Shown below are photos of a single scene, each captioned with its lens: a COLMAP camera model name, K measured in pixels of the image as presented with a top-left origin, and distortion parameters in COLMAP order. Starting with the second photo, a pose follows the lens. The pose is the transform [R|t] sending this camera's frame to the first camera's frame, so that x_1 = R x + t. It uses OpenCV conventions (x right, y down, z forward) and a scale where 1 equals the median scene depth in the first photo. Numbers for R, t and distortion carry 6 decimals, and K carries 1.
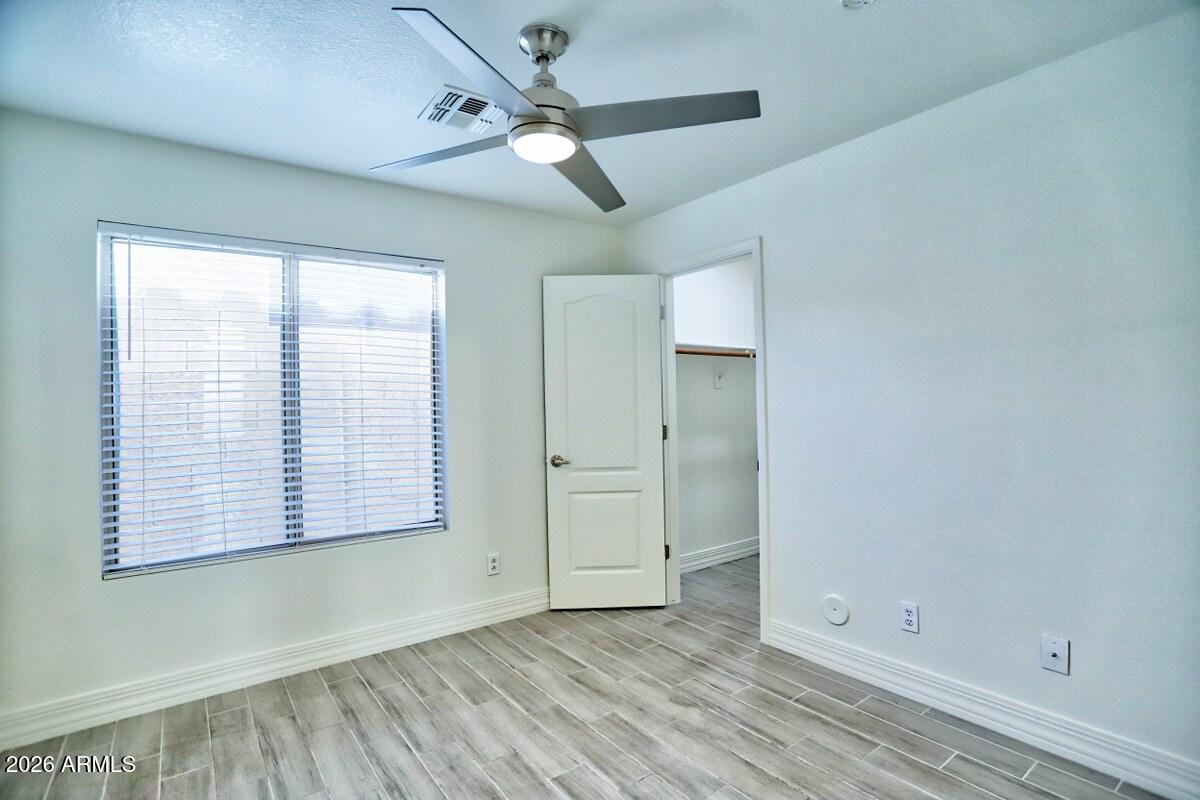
lens RADIAL K [[587.0, 0, 605.1], [0, 587.0, 397.8], [0, 0, 1]] dist [-0.061355, 0.024716]
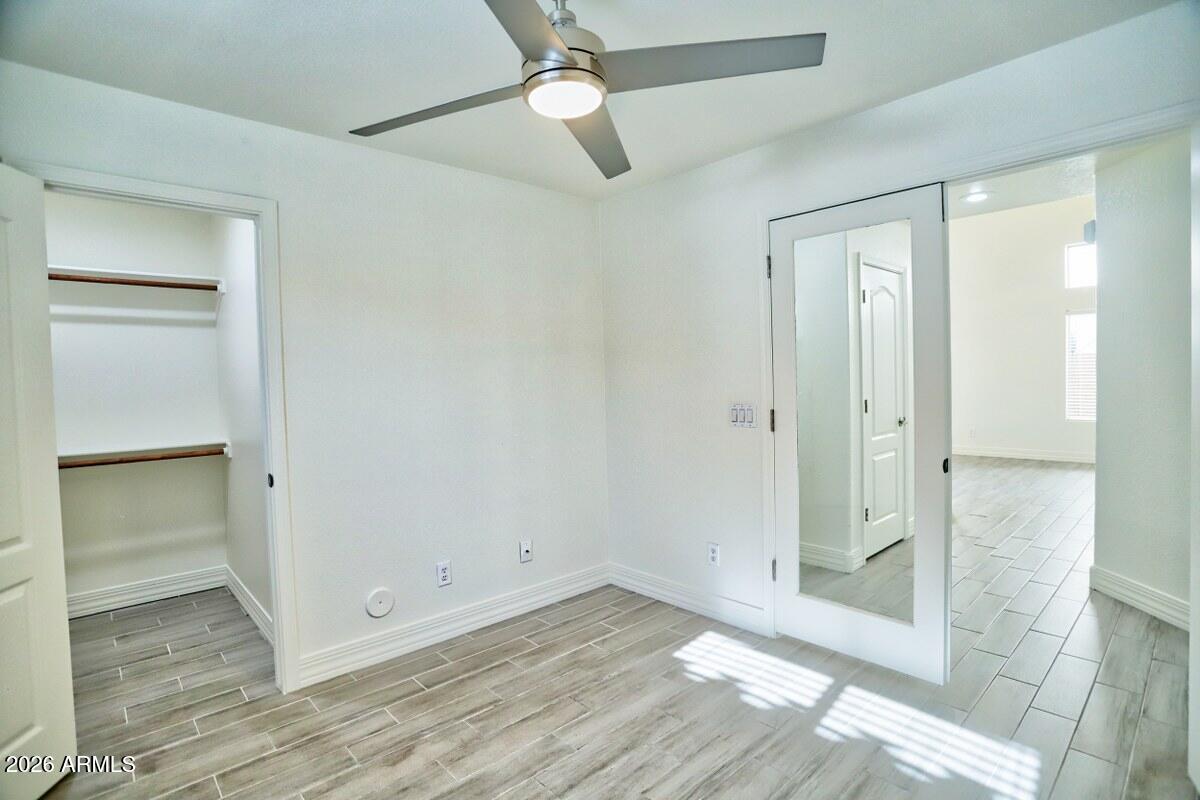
lens RADIAL K [[587.0, 0, 591.7], [0, 587.0, 396.7], [0, 0, 1]] dist [-0.061355, 0.024716]
pose [[-0.093050, -0.008014, 0.995629, -0.767069], [0.022500, 0.999695, 0.010149, 0.001685], [-0.995407, 0.023346, -0.092841, 0.842154]]
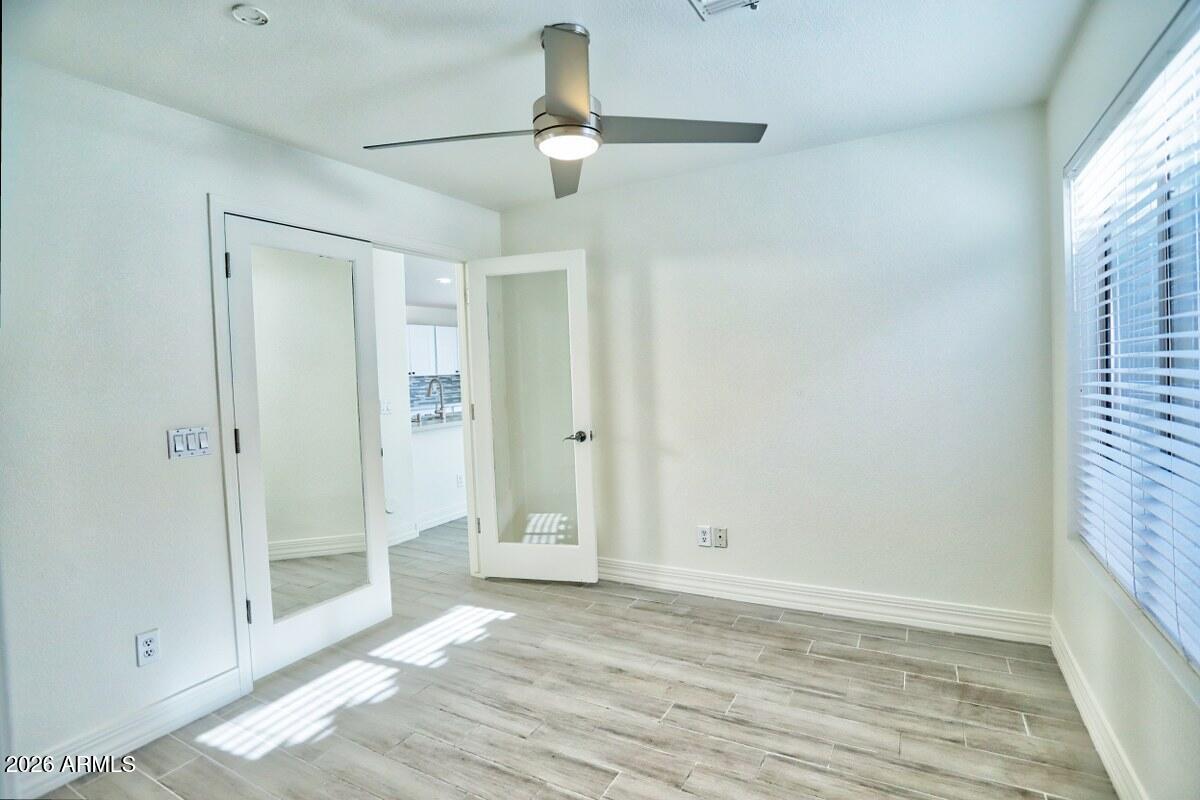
lens RADIAL K [[587.0, 0, 605.7], [0, 587.0, 394.2], [0, 0, 1]] dist [-0.061355, 0.024716]
pose [[-0.909509, 0.072927, -0.409238, 0.239274], [0.058524, 0.997149, 0.047627, -0.024545], [0.411545, 0.019367, -0.911184, 1.598210]]
